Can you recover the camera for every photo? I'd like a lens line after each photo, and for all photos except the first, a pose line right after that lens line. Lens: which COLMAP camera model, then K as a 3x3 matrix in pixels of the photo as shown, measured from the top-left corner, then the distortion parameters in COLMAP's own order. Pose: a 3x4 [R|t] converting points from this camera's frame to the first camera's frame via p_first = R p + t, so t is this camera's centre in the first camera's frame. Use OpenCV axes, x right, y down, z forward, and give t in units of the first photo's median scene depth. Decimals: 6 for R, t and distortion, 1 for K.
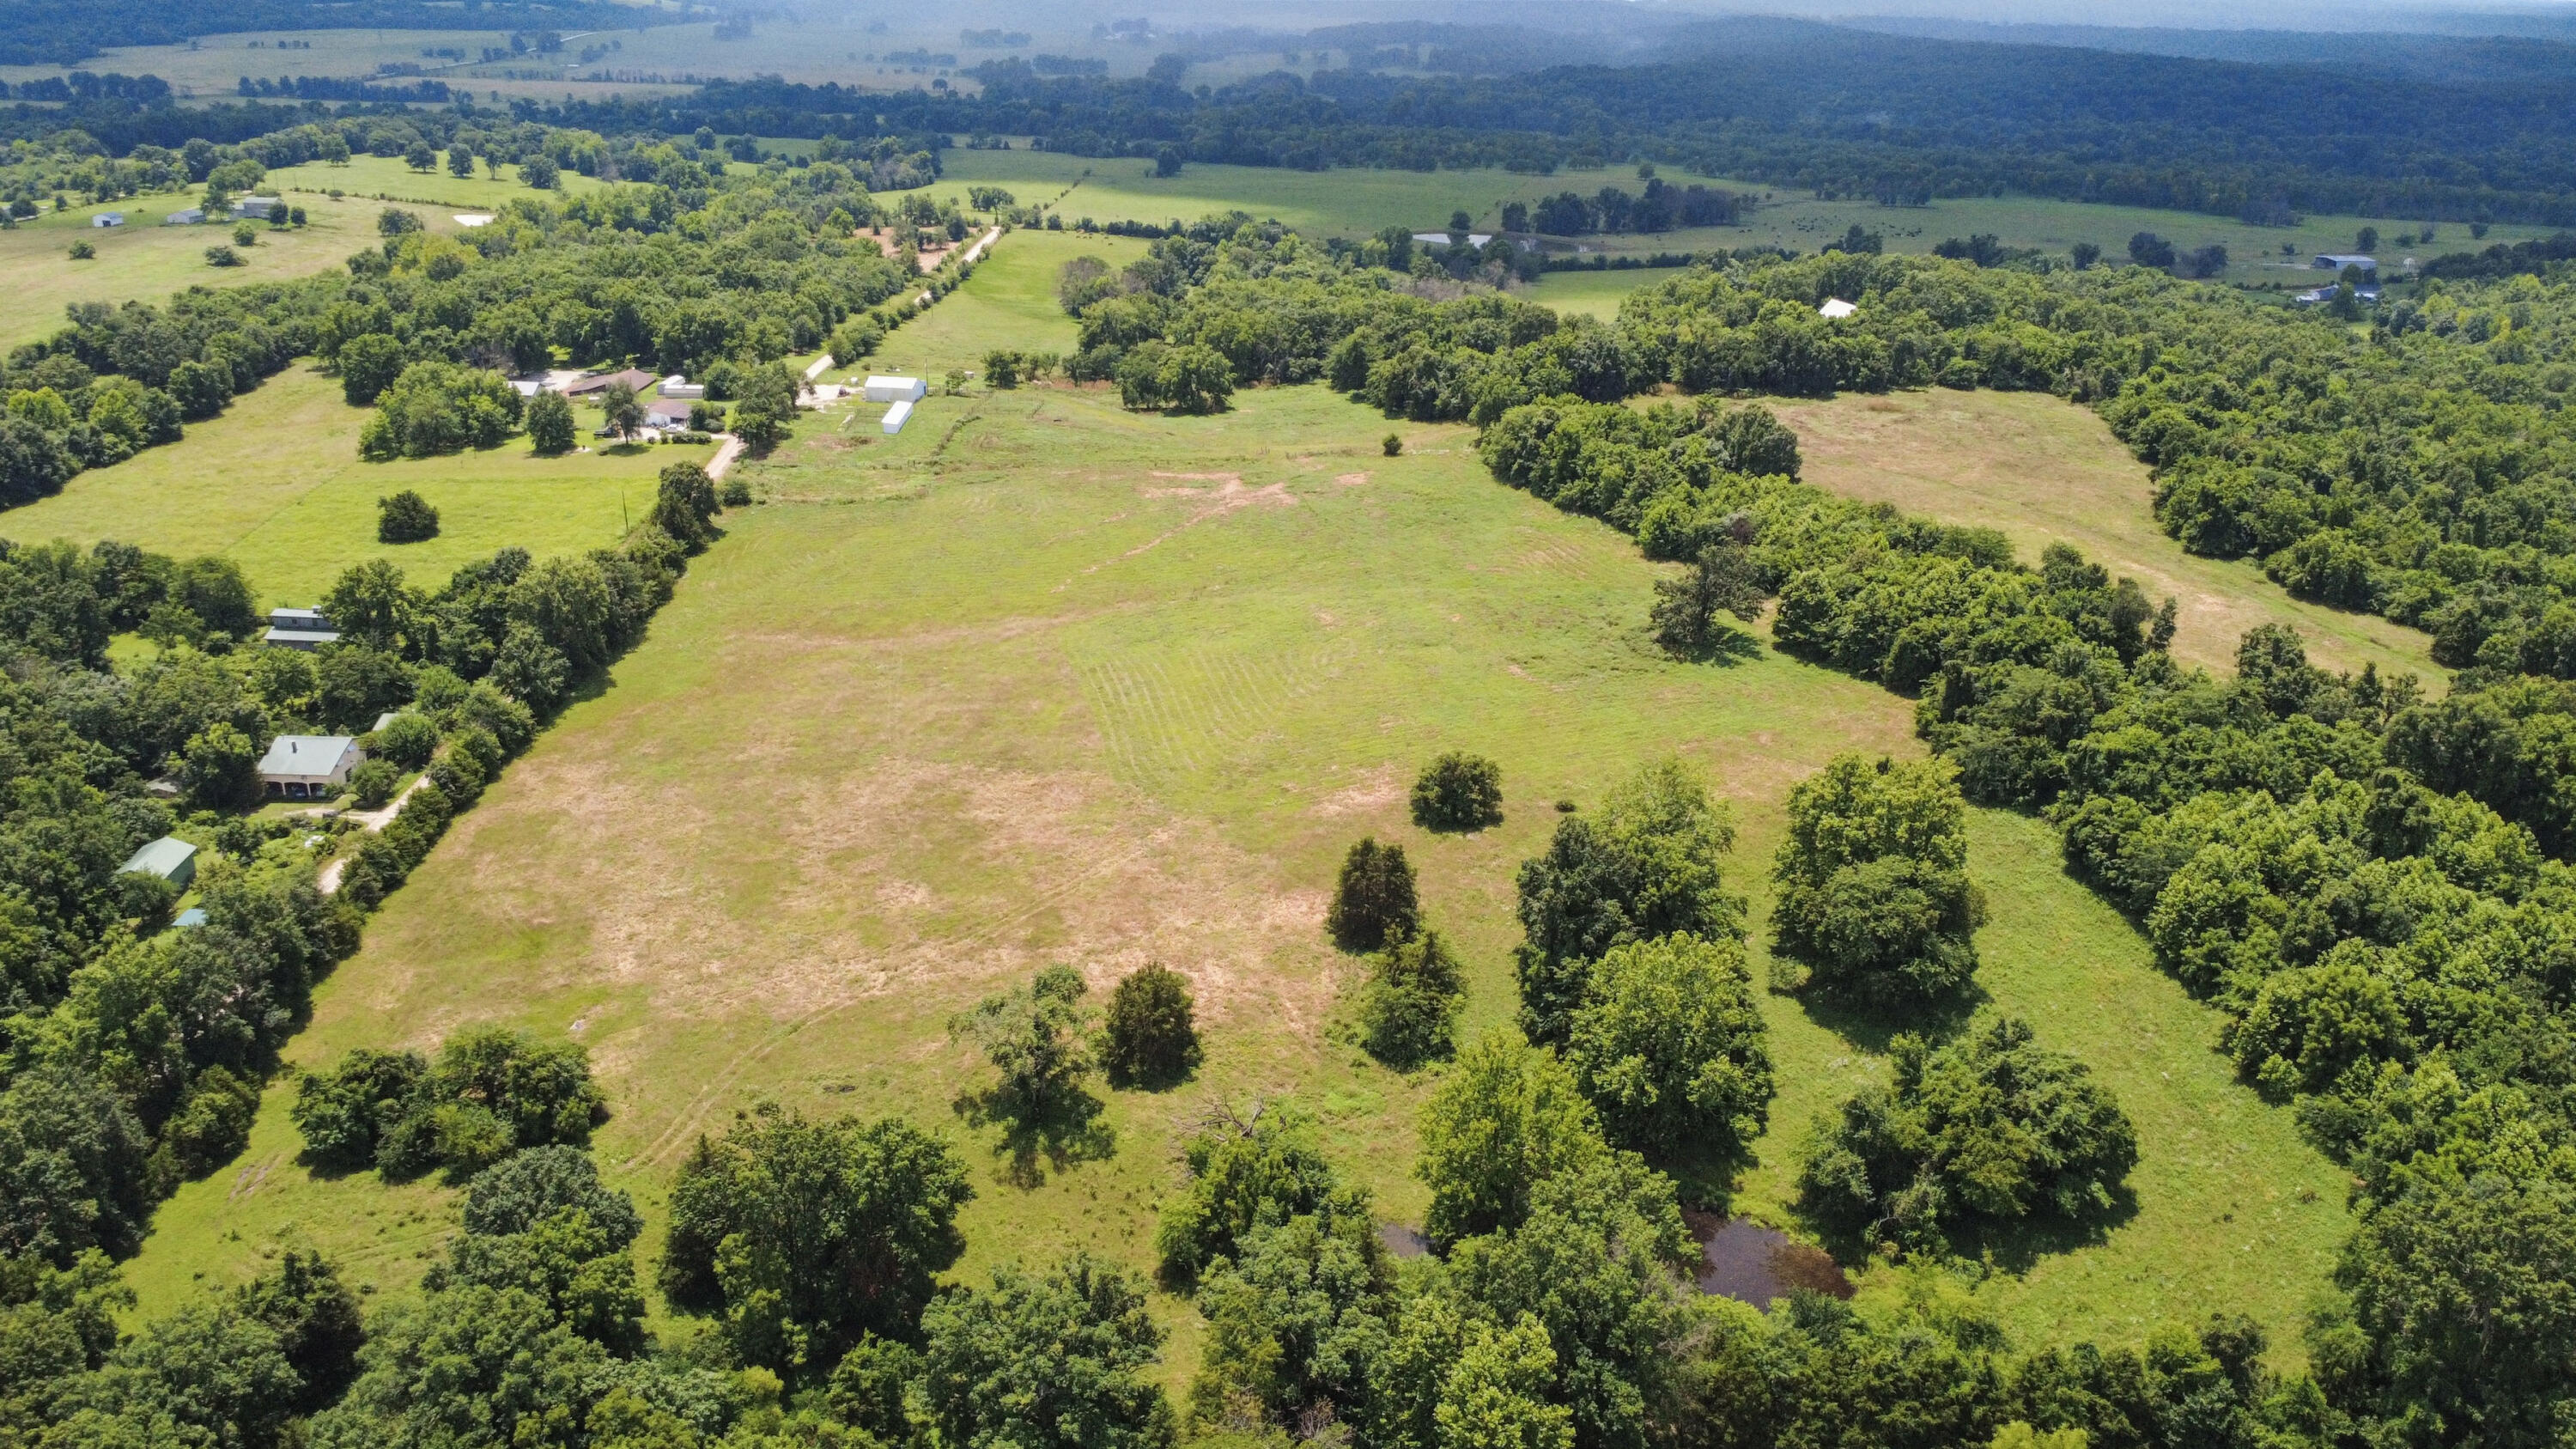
lens RADIAL K [[1999.4, 0, 1288.0], [0, 1999.4, 724.5], [0, 0, 1]] dist [0.003471, -0.005737]
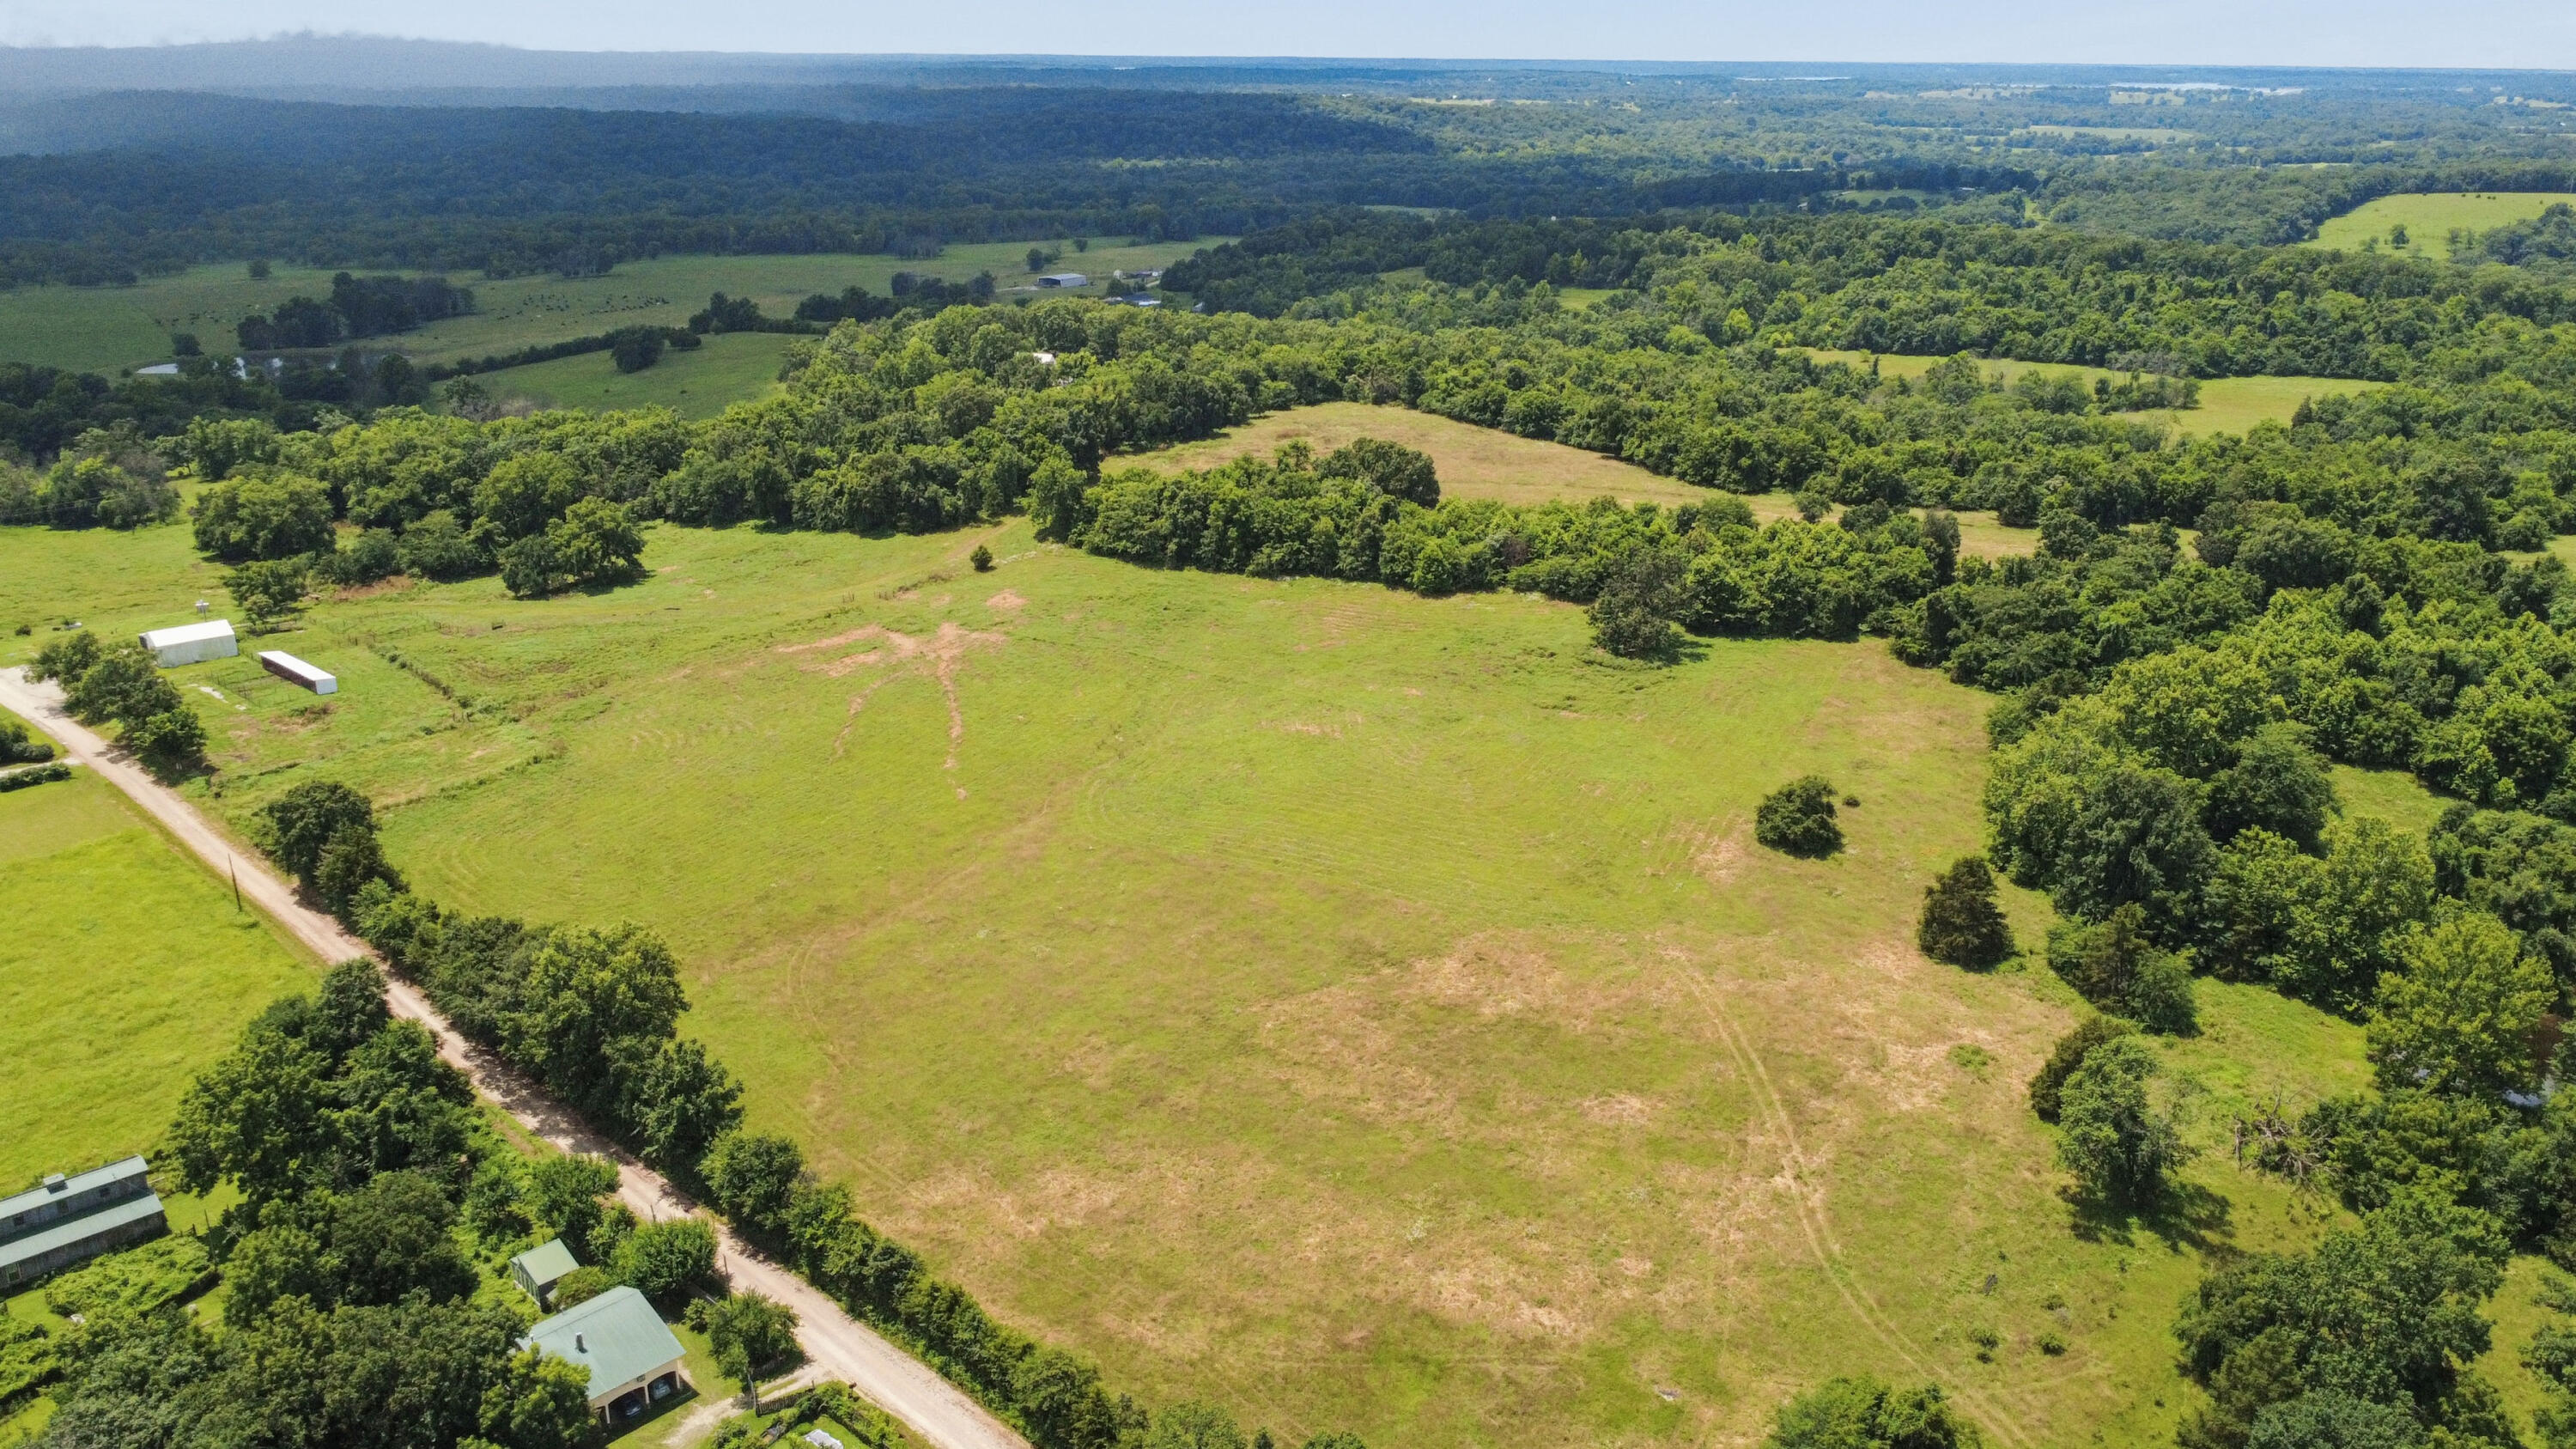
lens RADIAL K [[1999.4, 0, 1288.0], [0, 1999.4, 724.5], [0, 0, 1]] dist [0.003471, -0.005737]
pose [[0.669366, -0.260504, 0.695764, -0.550904], [0.280092, 0.955891, 0.088434, -0.121994], [-0.688112, 0.135683, 0.712806, 0.312521]]
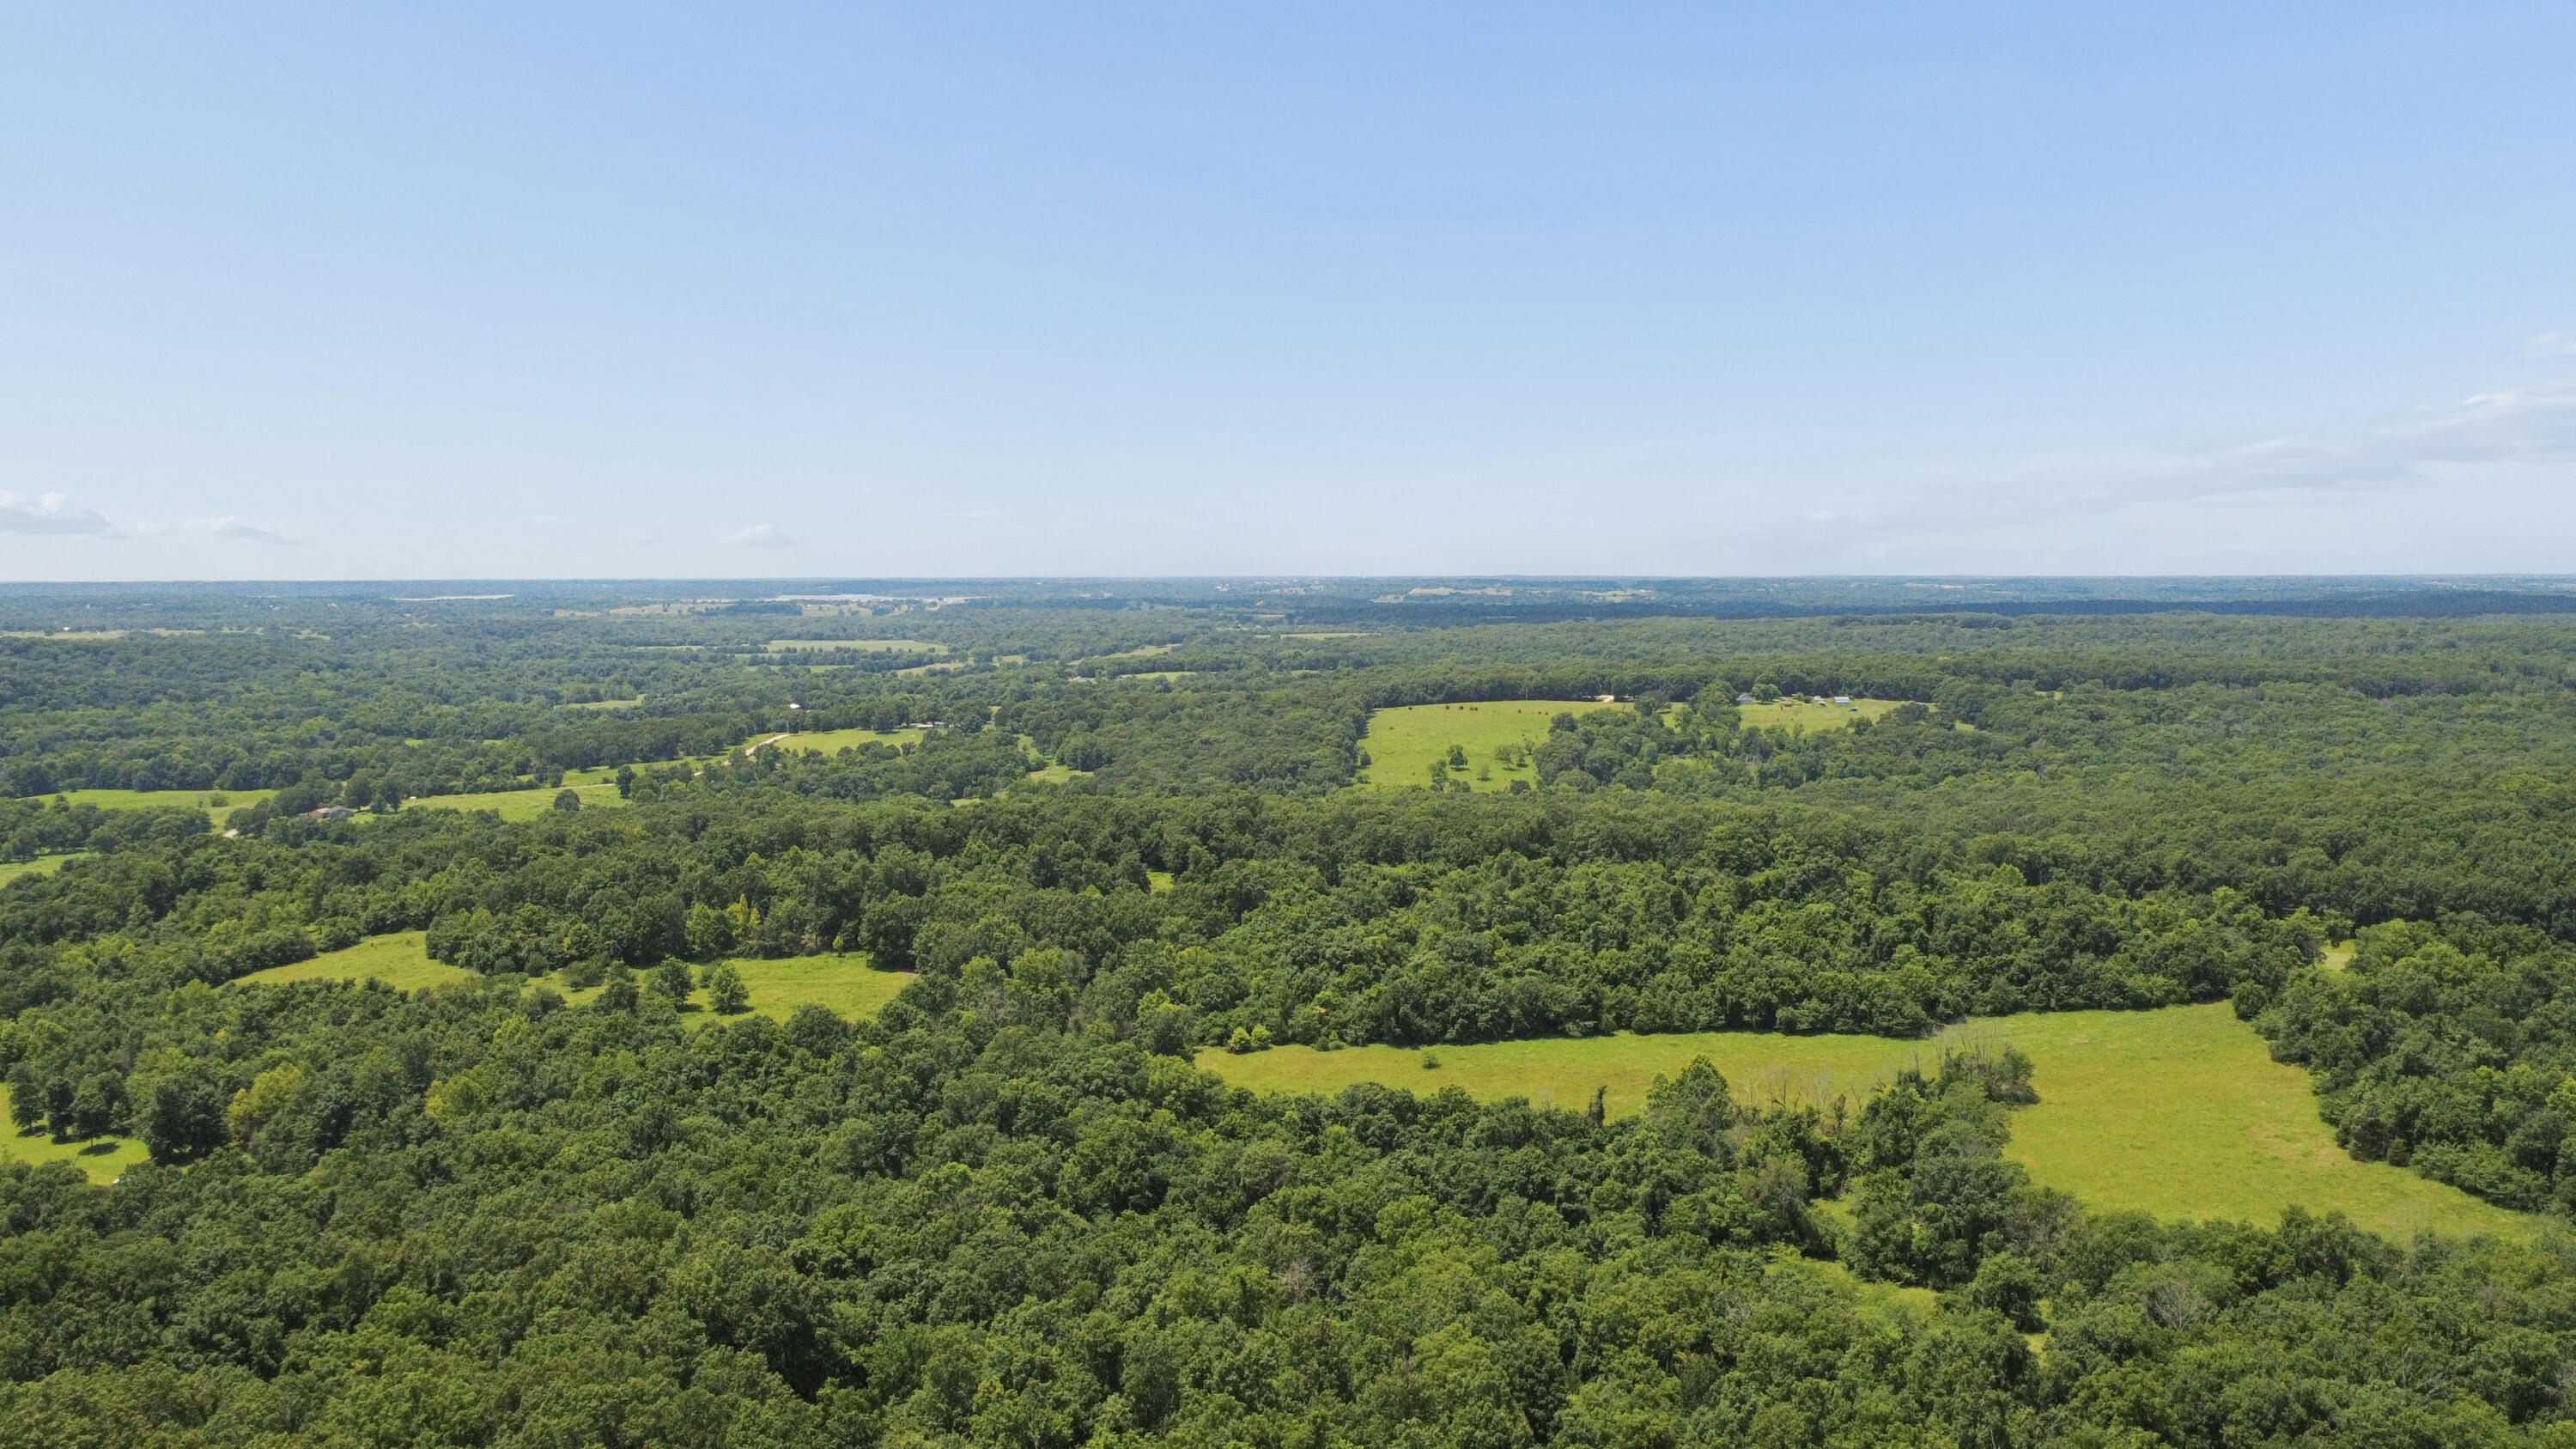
lens RADIAL K [[2010.0, 0, 1277.2], [0, 2010.0, 725.4], [0, 0, 1]] dist [0.001366, -0.004210]
pose [[0.082538, -0.107411, 0.990783, 0.097049], [0.366534, 0.927764, 0.070044, -0.423539], [-0.926736, 0.357375, 0.115946, 1.117993]]
